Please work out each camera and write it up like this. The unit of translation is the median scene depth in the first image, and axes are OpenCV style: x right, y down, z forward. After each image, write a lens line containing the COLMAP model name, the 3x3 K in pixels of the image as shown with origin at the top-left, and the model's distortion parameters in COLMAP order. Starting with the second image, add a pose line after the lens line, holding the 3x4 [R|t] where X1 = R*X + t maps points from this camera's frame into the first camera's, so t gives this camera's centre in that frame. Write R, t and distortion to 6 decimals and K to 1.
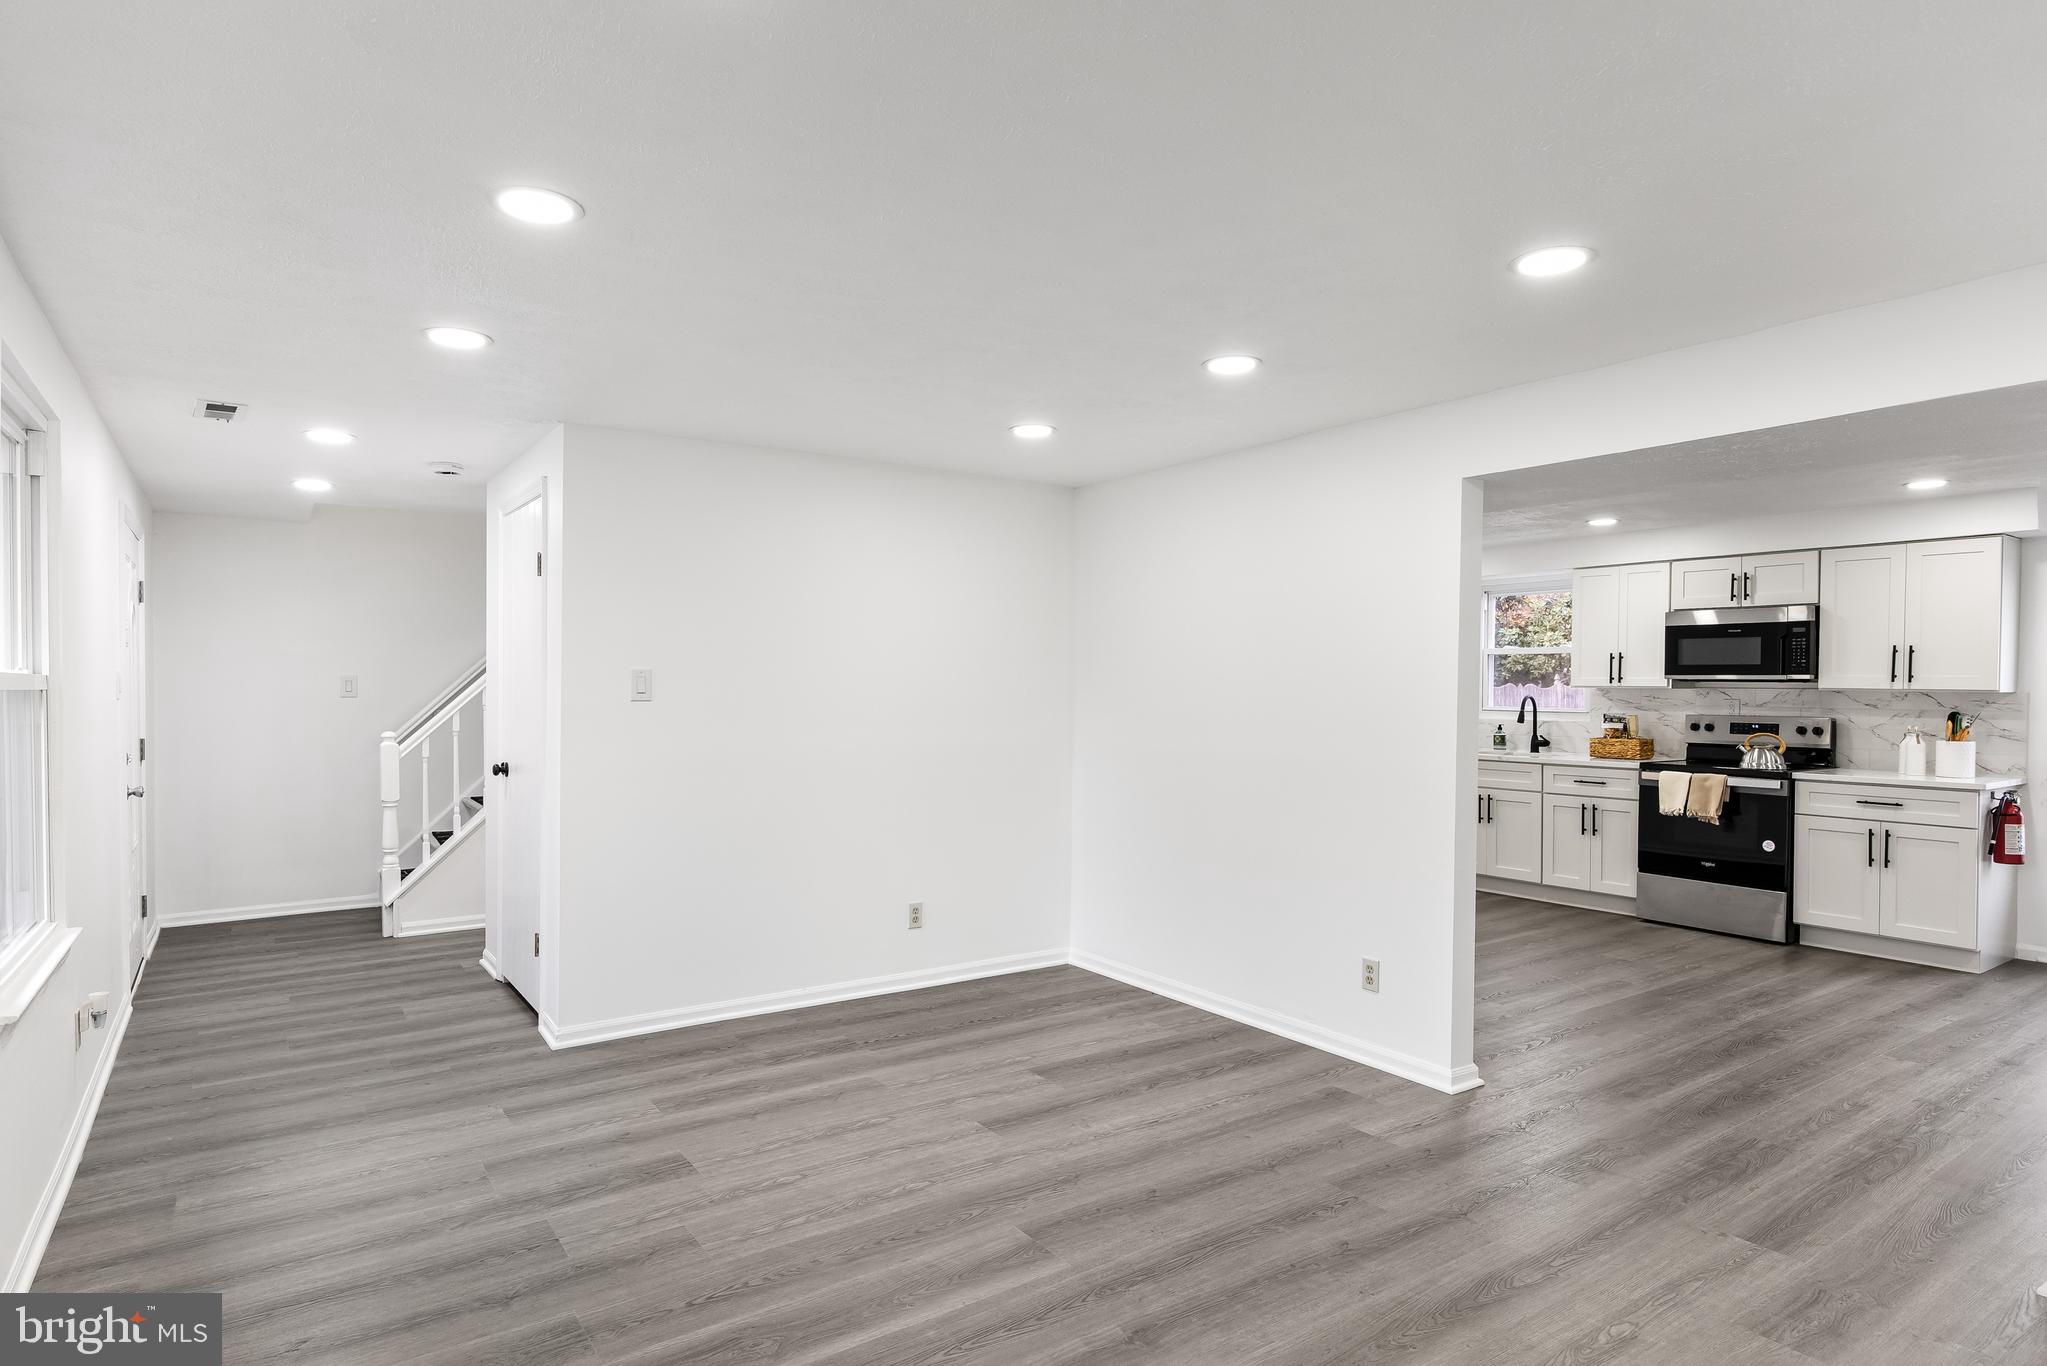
lens RADIAL K [[1128.4, 0, 1034.8], [0, 1128.4, 698.2], [0, 0, 1]] dist [-0.006716, 0.000049]
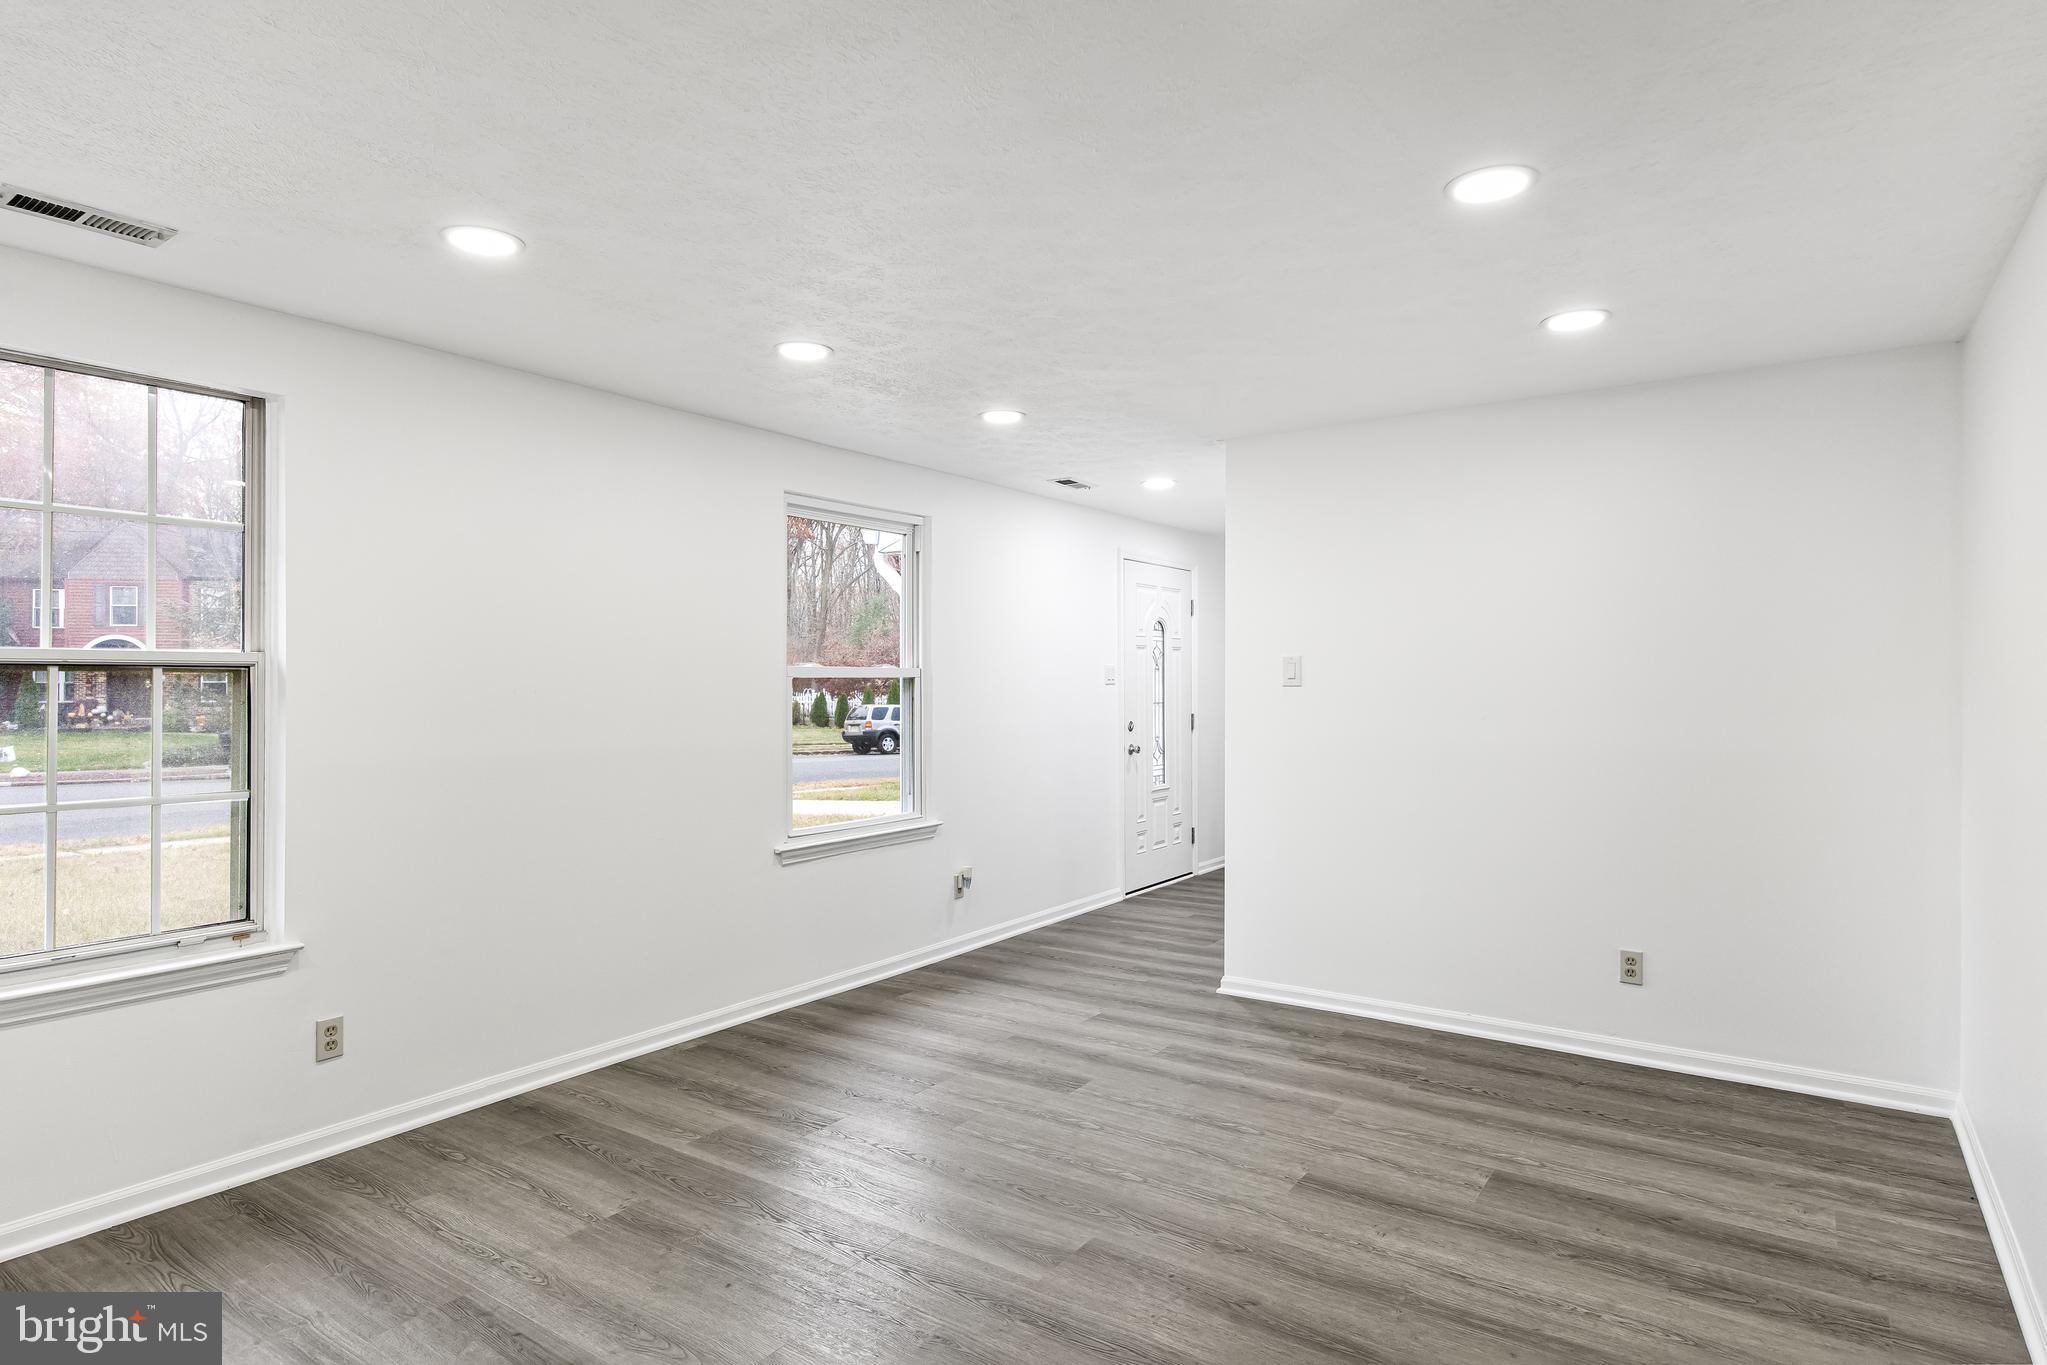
lens RADIAL K [[1128.4, 0, 981.4], [0, 1128.4, 689.6], [0, 0, 1]] dist [-0.006716, 0.000049]
pose [[0.325731, 0.004126, -0.945454, 0.607146], [-0.001878, 0.999991, 0.003717, 0.002911], [0.945461, 0.000564, 0.325736, 0.431656]]
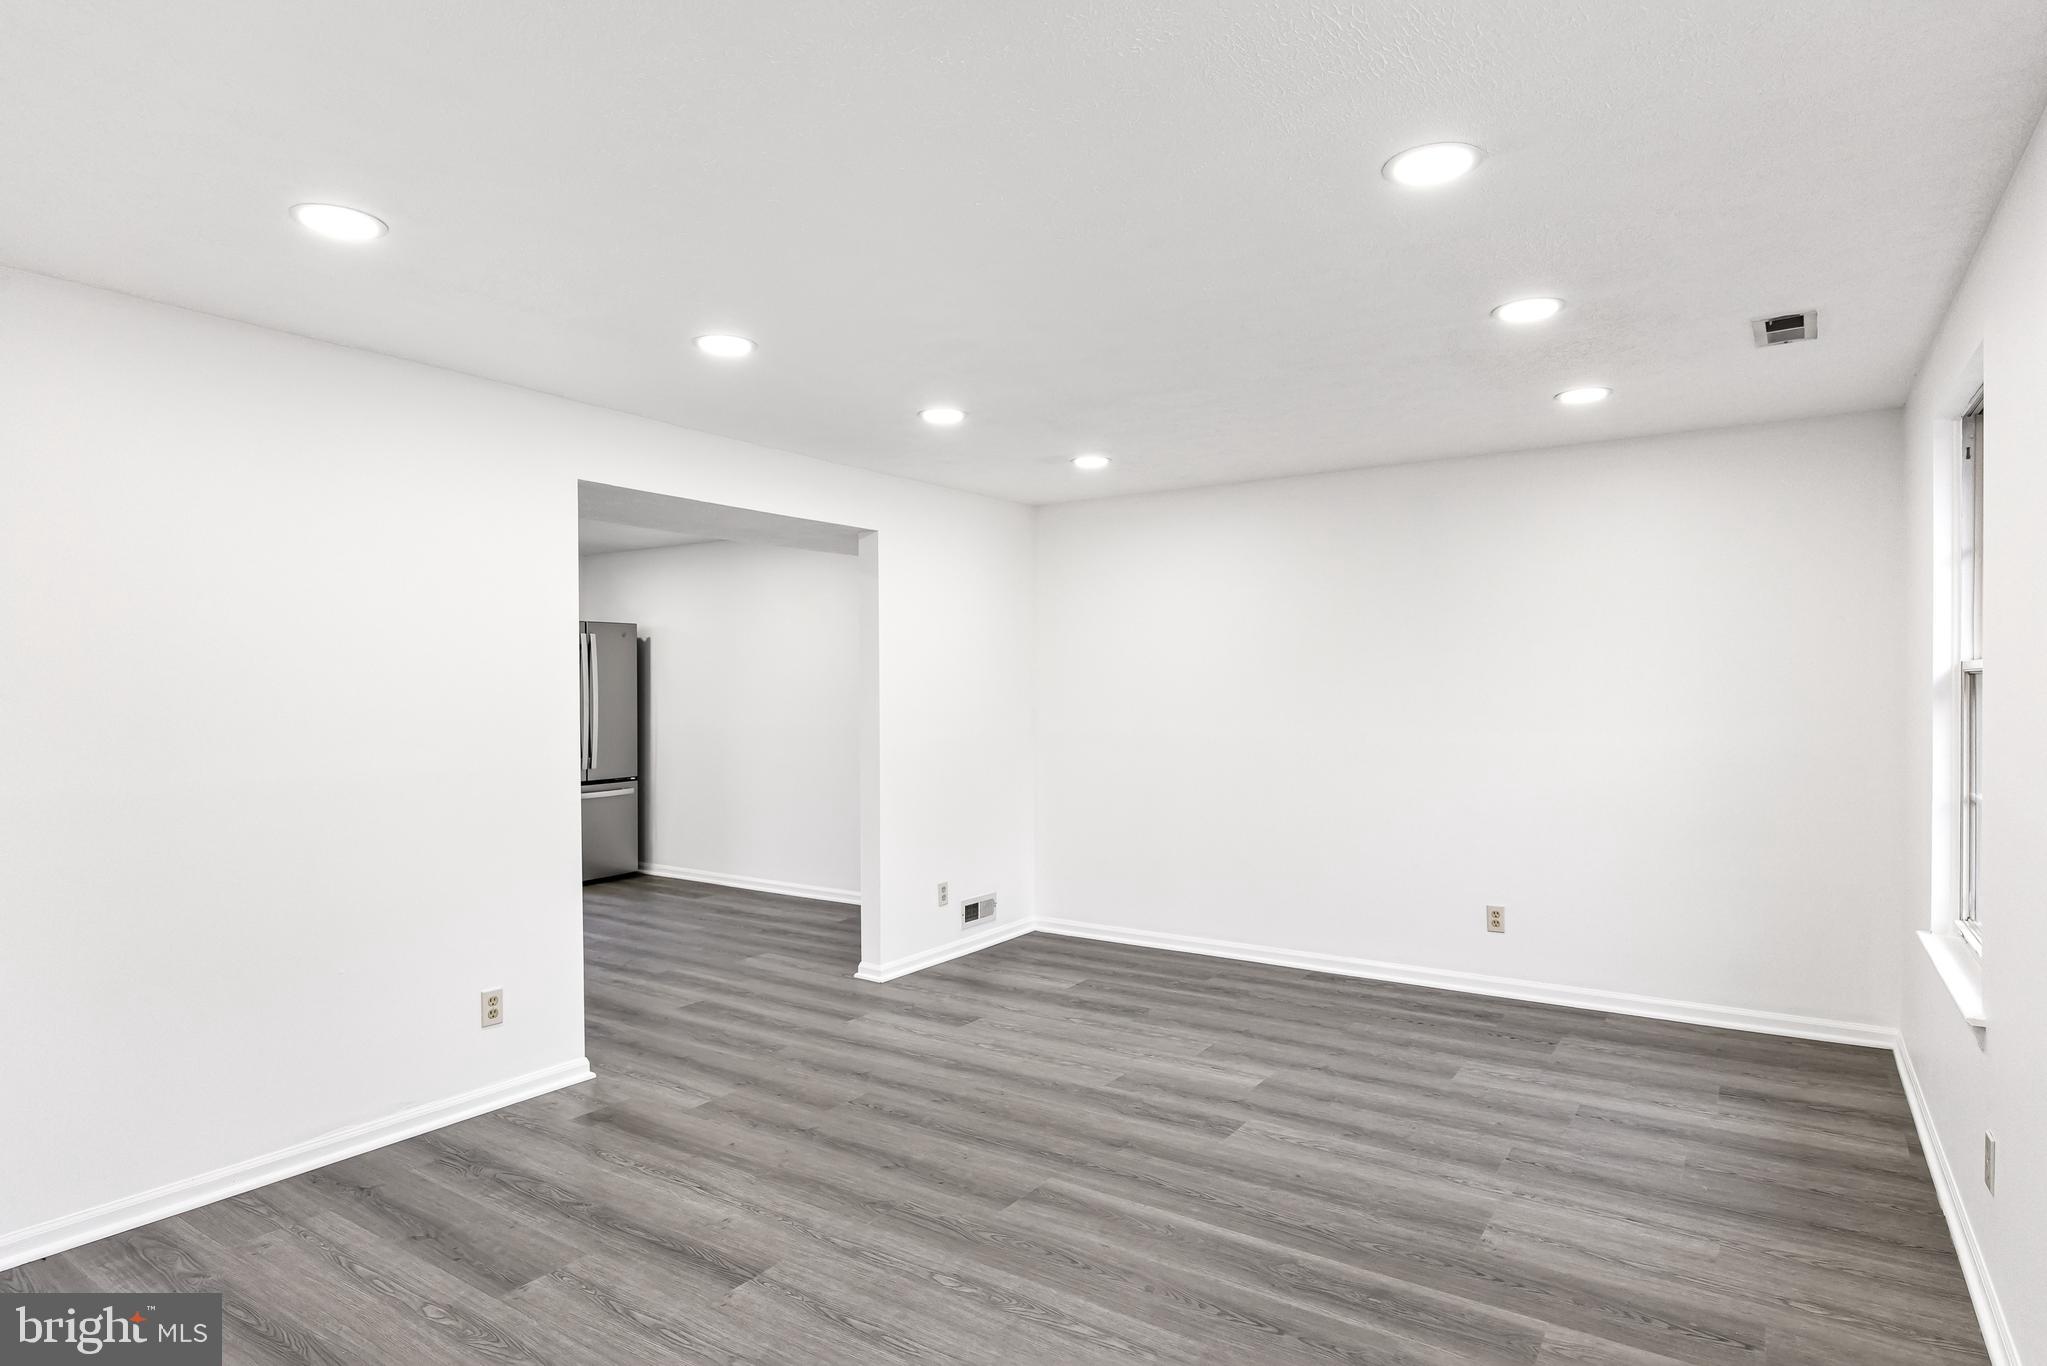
lens RADIAL K [[1128.4, 0, 1004.8], [0, 1128.4, 692.7], [0, 0, 1]] dist [-0.006716, 0.000049]
pose [[-0.354859, -0.008623, 0.934880, -0.693811], [0.008538, 0.999886, 0.012463, -0.009249], [-0.934881, 0.012404, -0.354745, 0.969955]]
